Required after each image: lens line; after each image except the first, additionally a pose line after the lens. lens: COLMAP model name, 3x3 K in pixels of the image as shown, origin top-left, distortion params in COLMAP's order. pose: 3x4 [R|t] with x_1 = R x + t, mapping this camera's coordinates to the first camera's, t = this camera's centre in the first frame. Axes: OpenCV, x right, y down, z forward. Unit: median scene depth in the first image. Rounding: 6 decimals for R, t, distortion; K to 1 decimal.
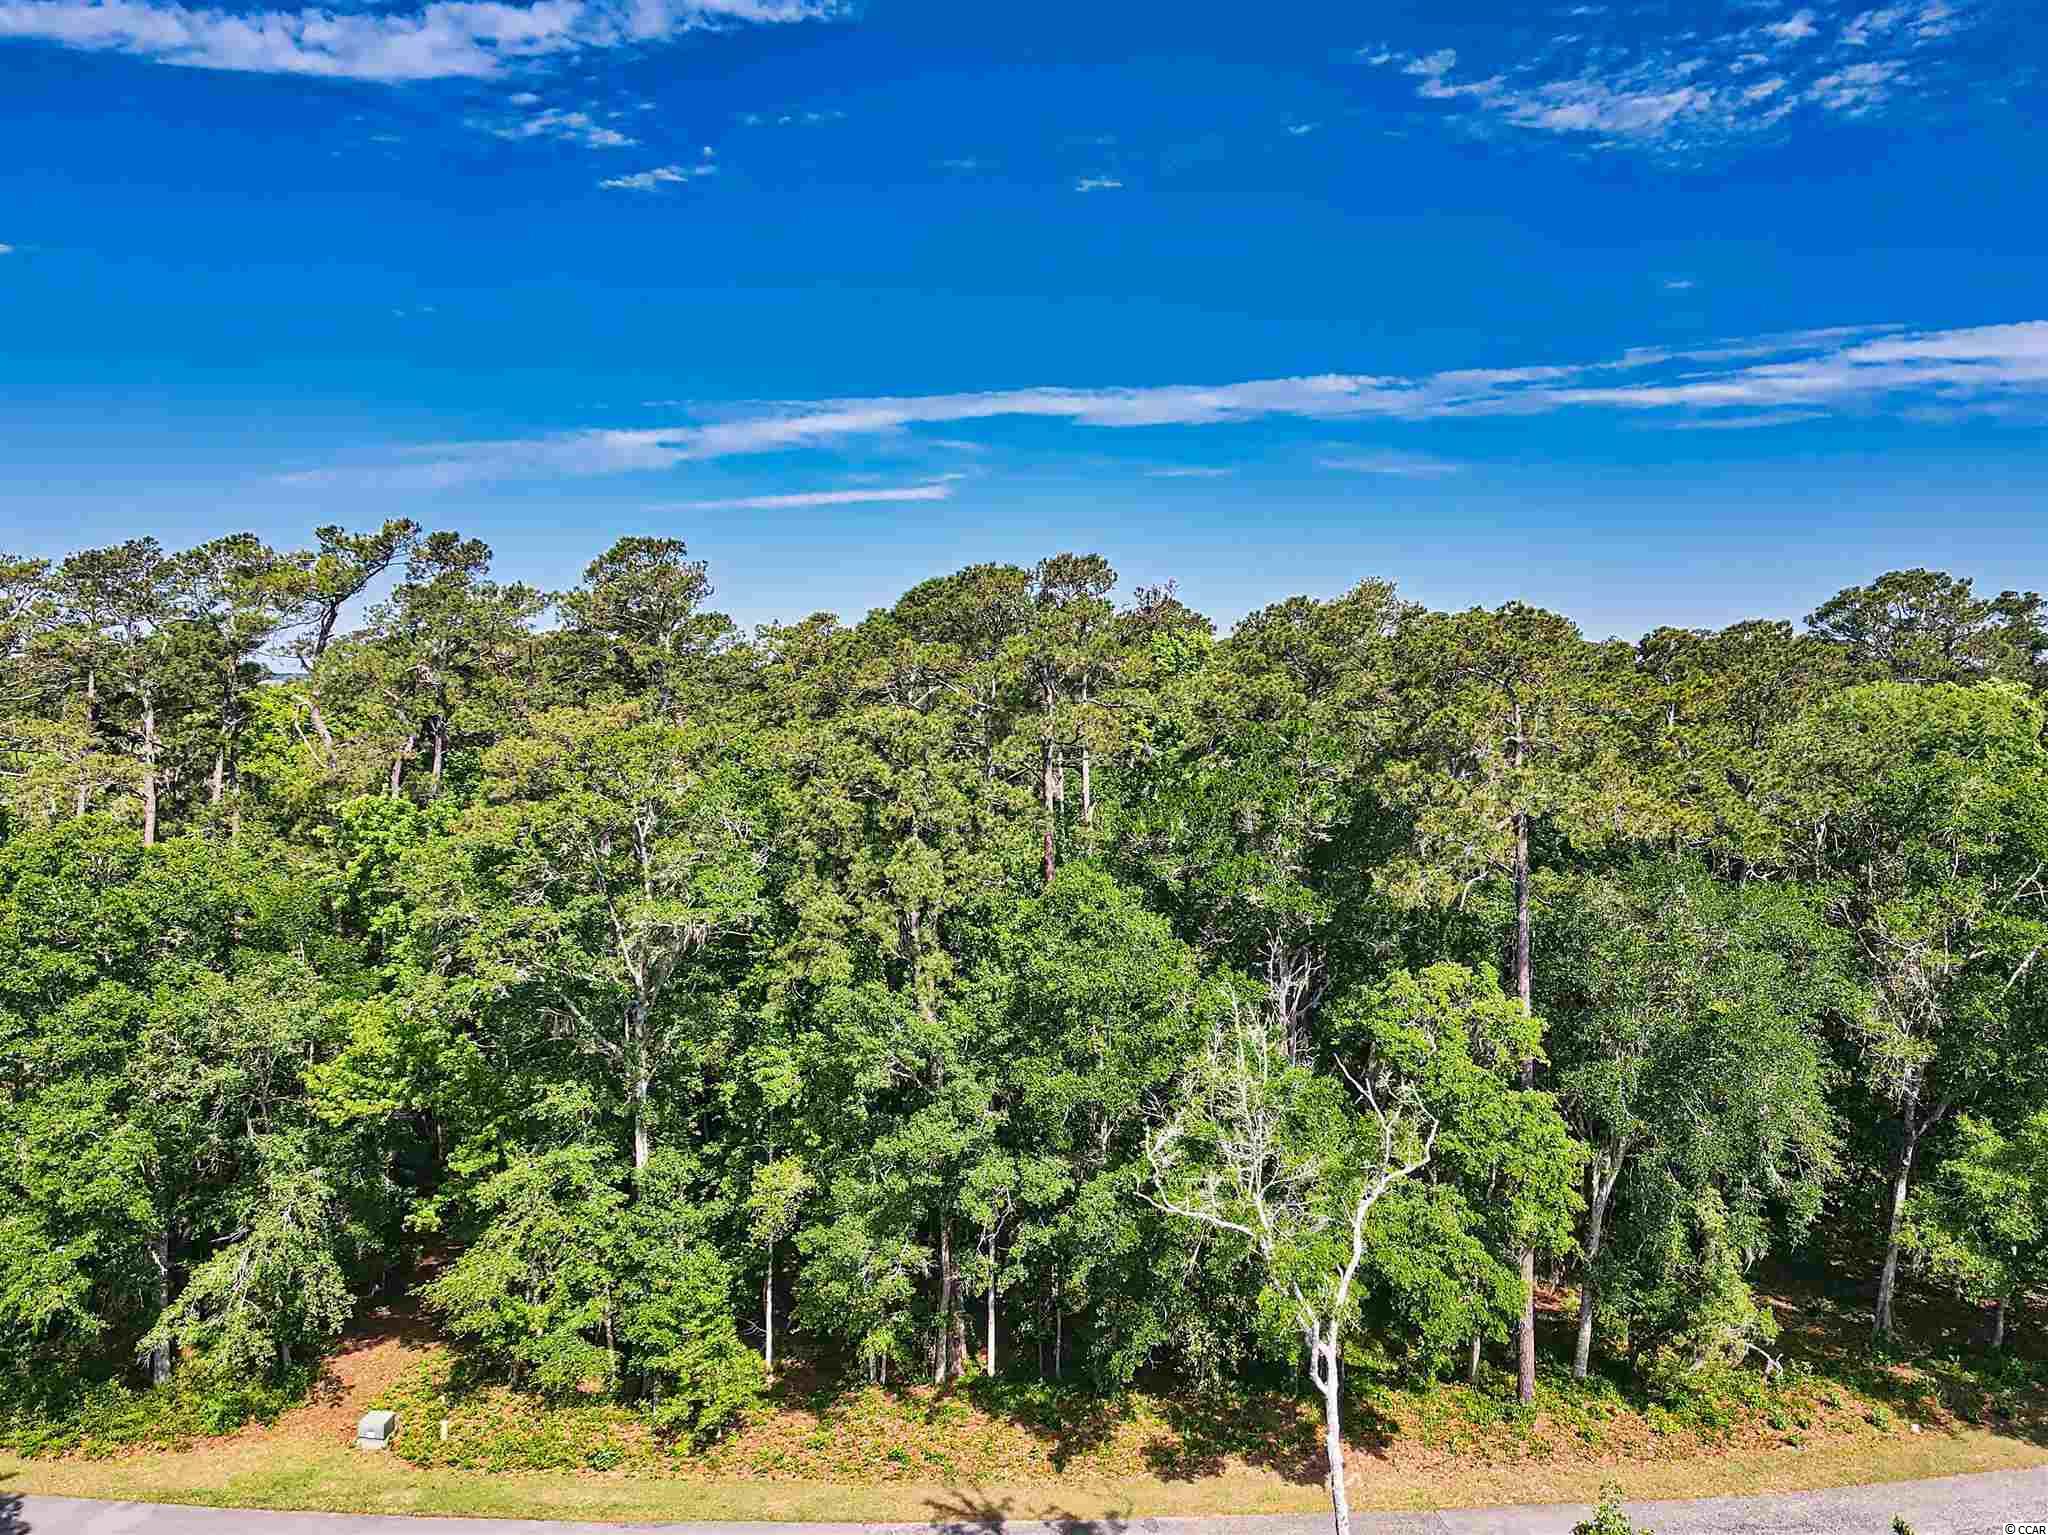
lens RADIAL K [[1560.4, 0, 1039.5], [0, 1560.4, 770.2], [0, 0, 1]] dist [-0.006717, 0.001980]
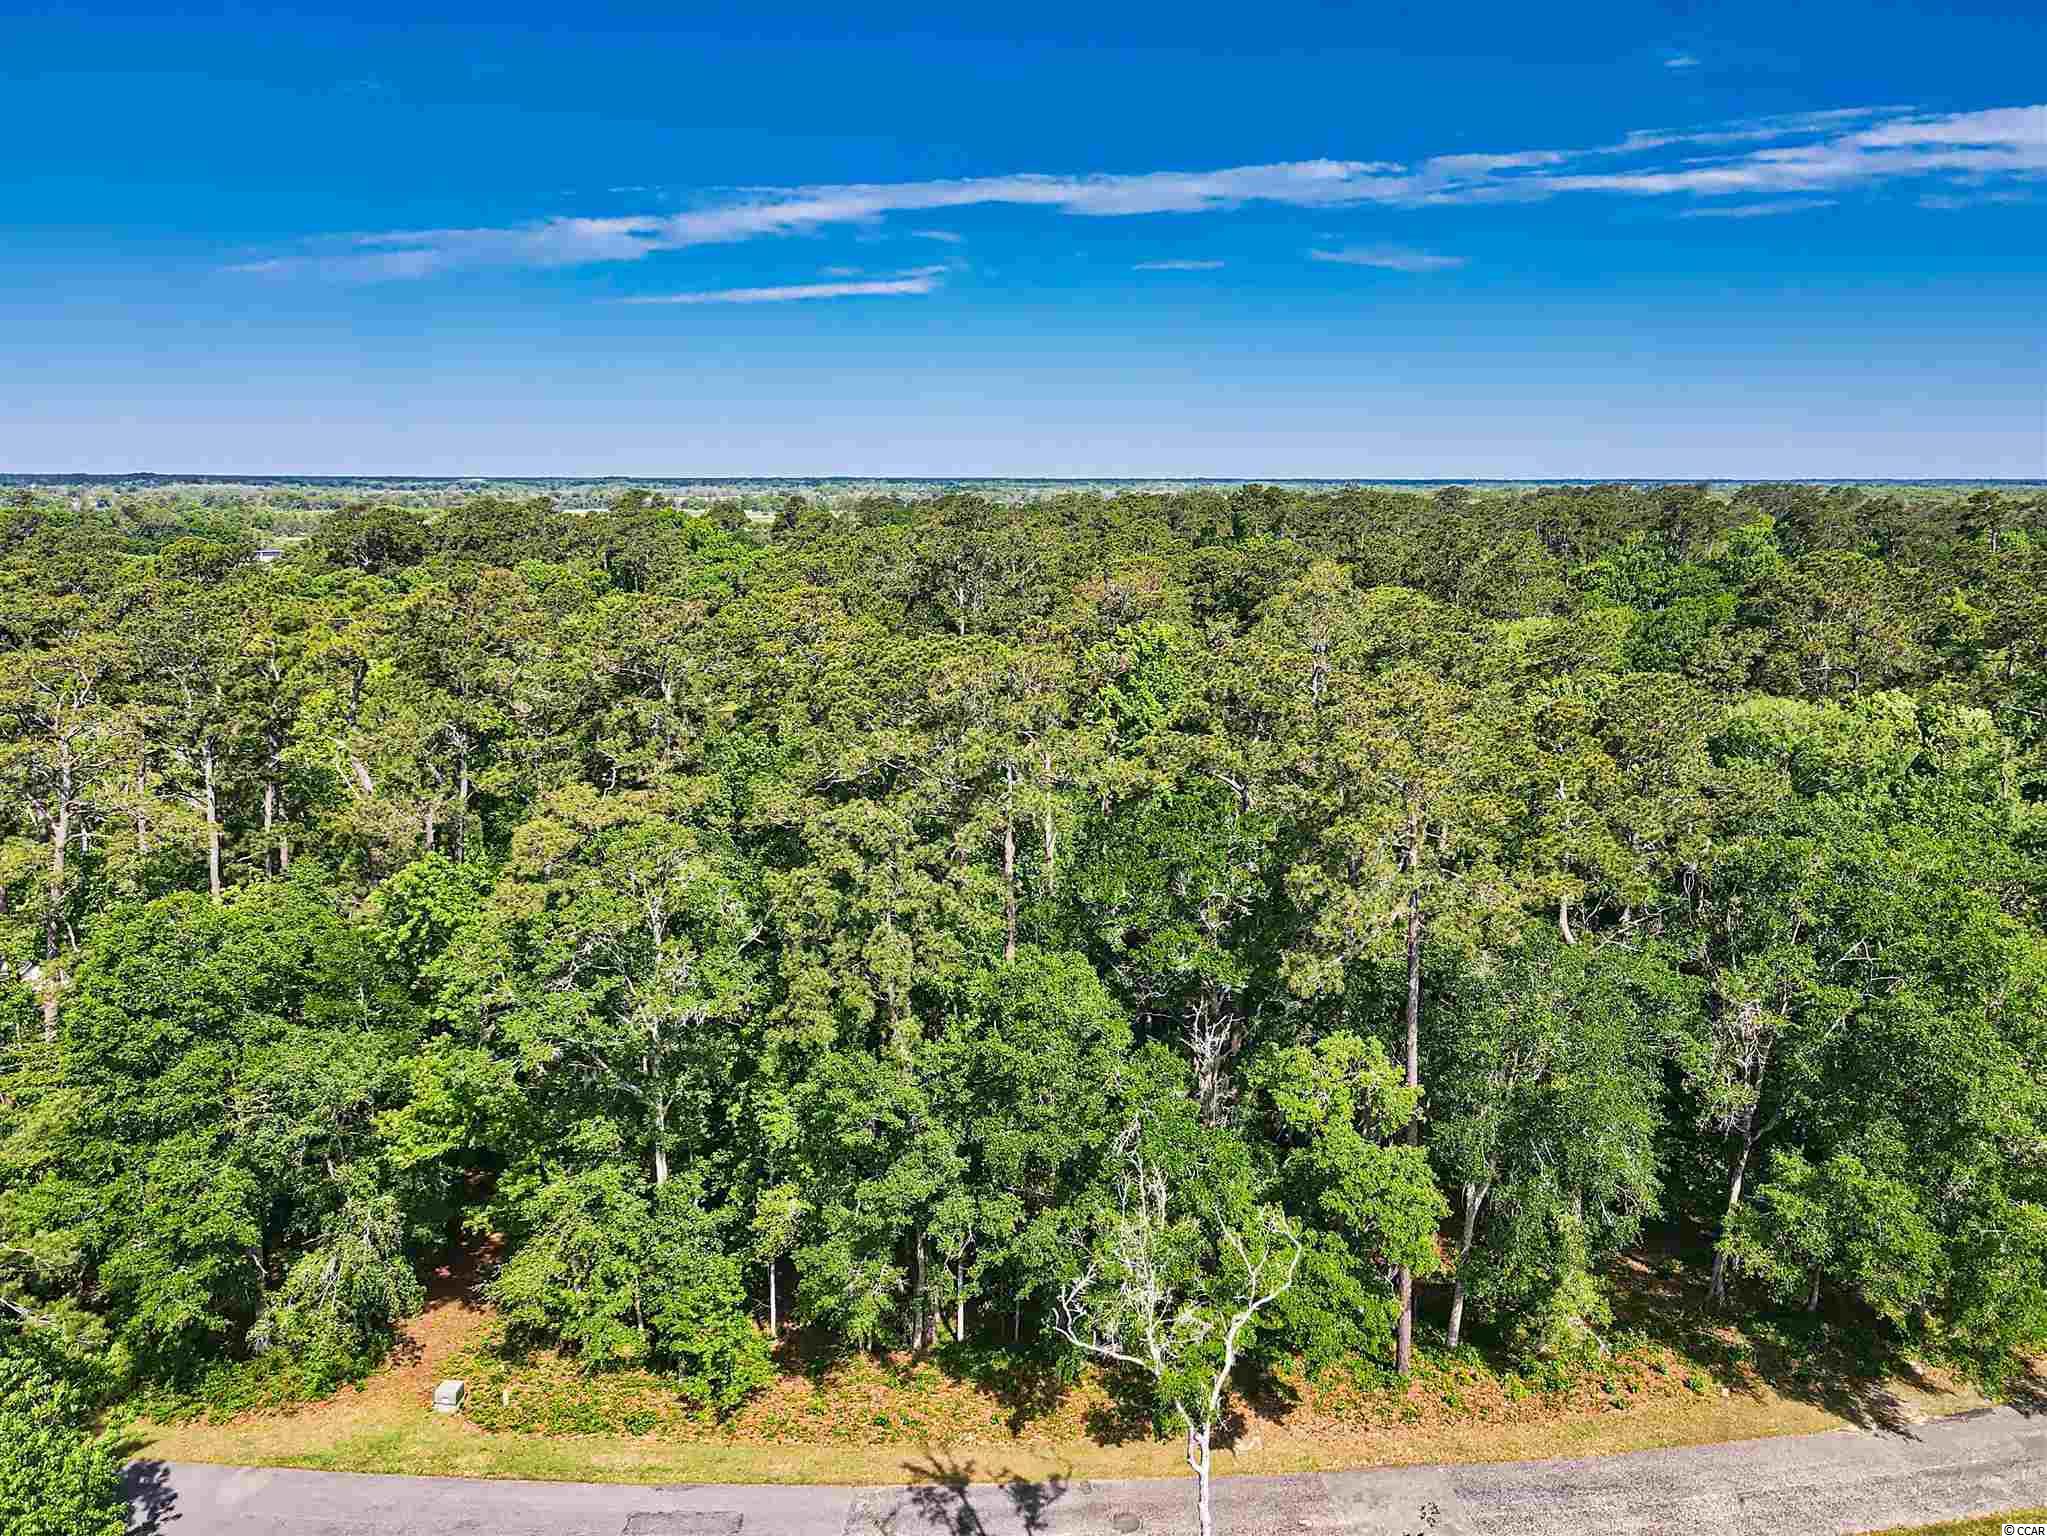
lens RADIAL K [[1545.5, 0, 1023.5], [0, 1545.5, 768.0], [0, 0, 1]] dist [-0.000535, -0.003502]
pose [[0.999997, -0.002298, -0.001051, 0.021917], [0.002417, 0.991182, 0.132487, -0.218935], [0.000737, -0.132489, 0.991184, -0.123894]]
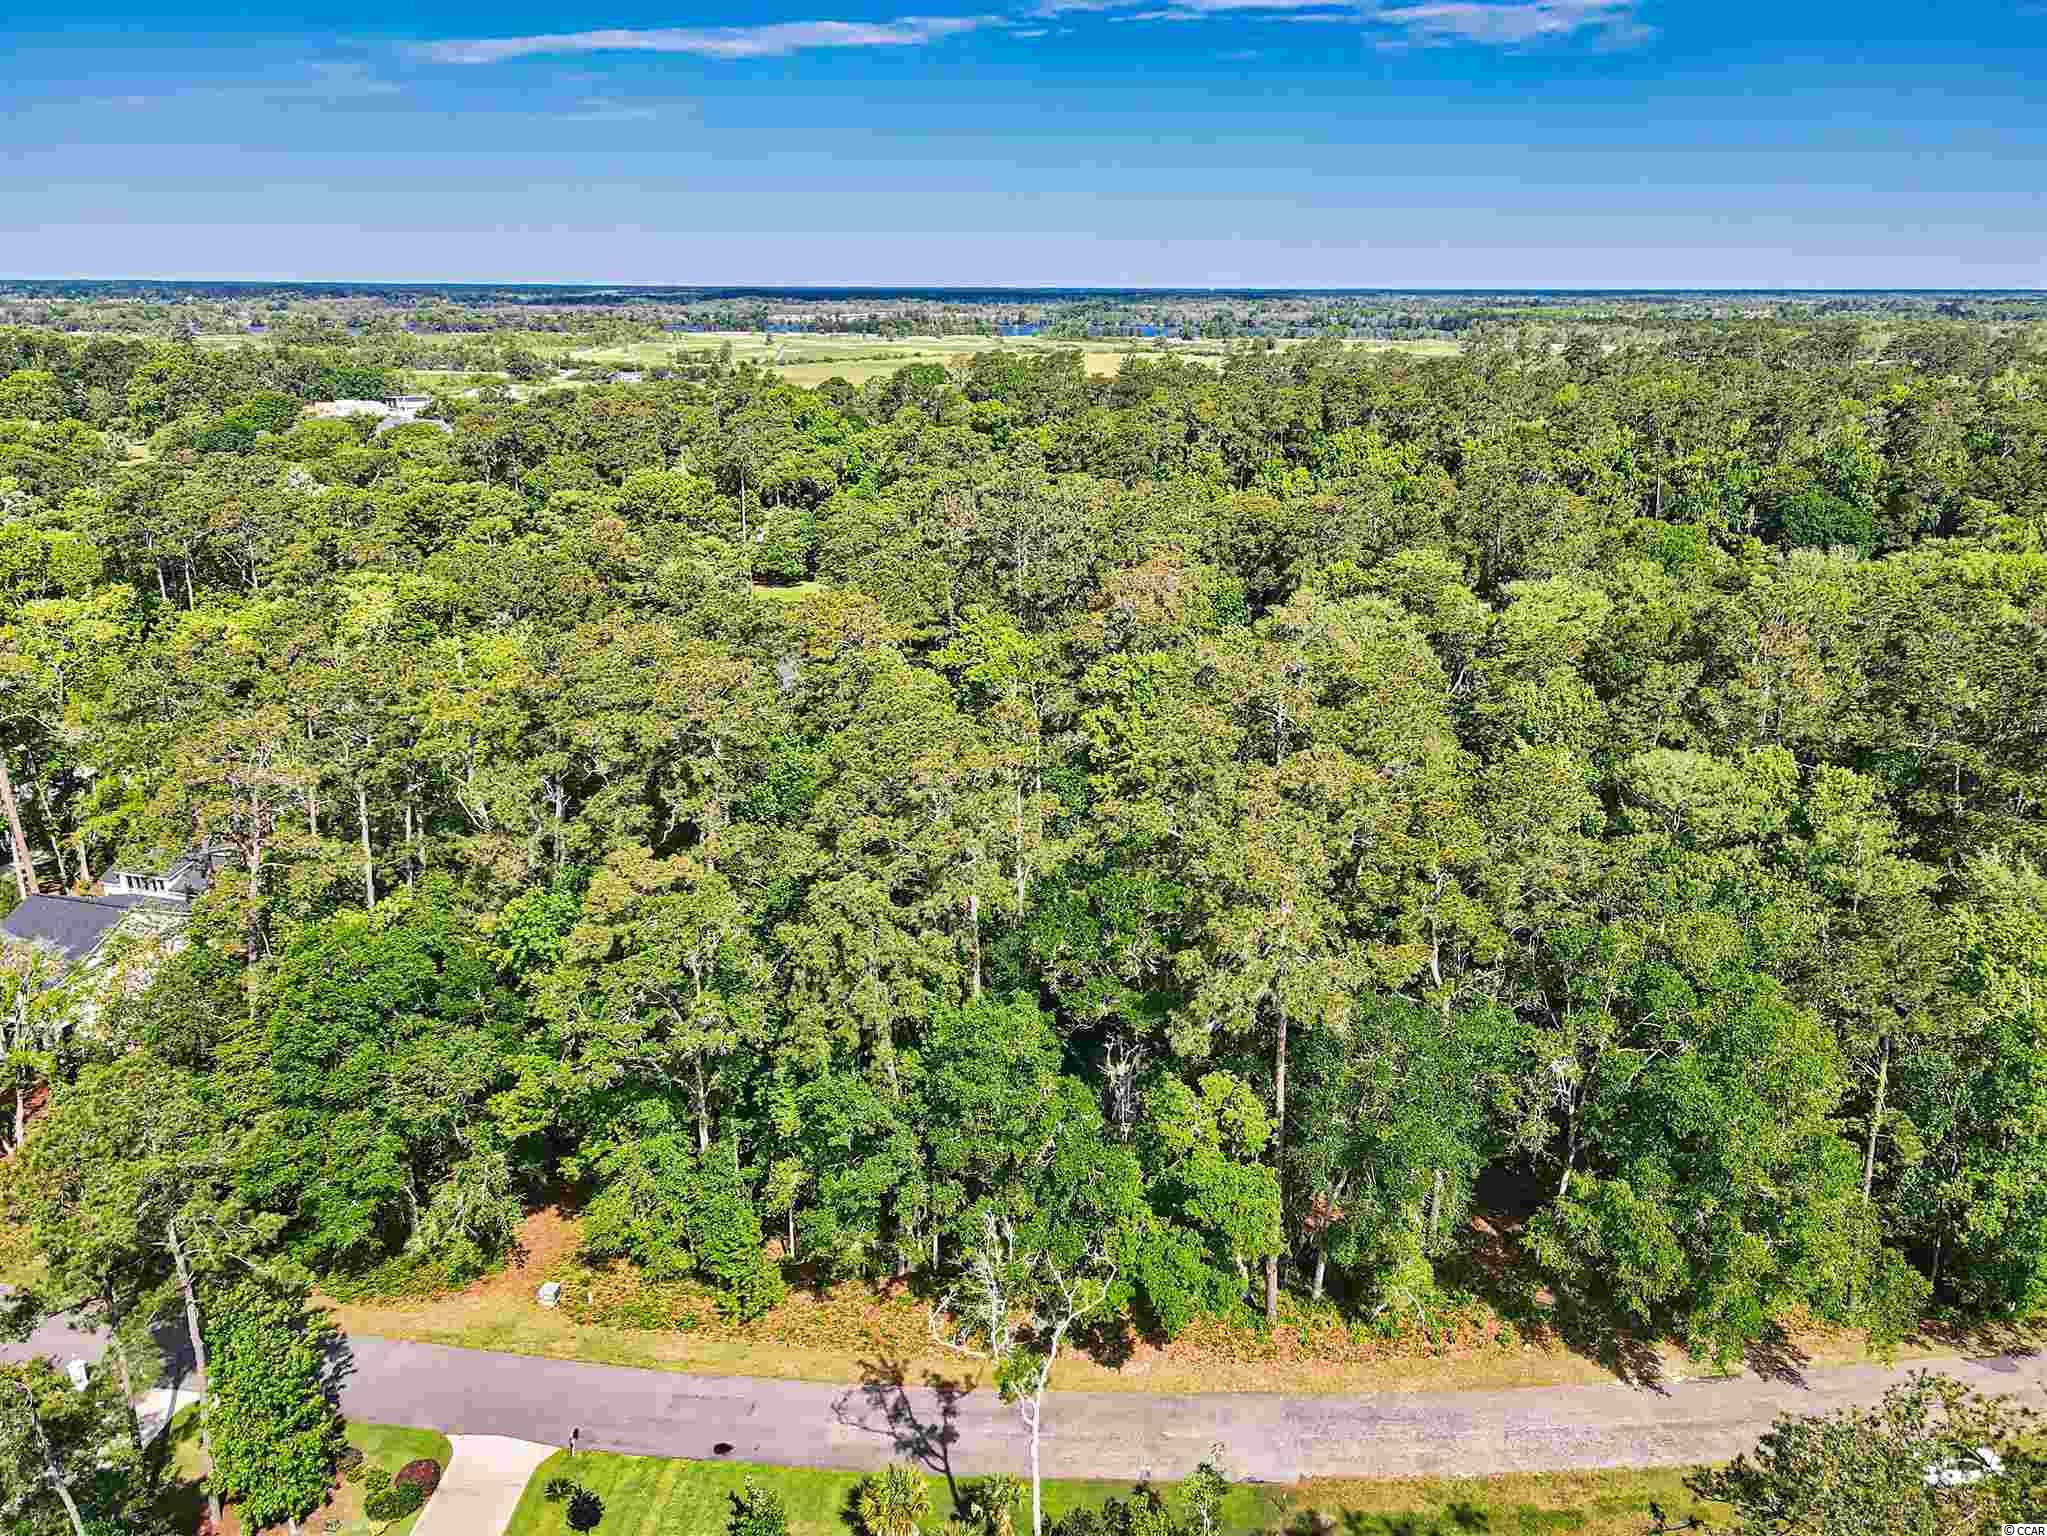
lens RADIAL K [[1559.6, 0, 1039.0], [0, 1559.6, 770.7], [0, 0, 1]] dist [-0.006717, 0.001980]
pose [[0.996652, 0.030769, -0.075750, 0.187620], [-0.010108, 0.965749, 0.259283, -0.528649], [0.081134, -0.257649, 0.962826, -0.378360]]
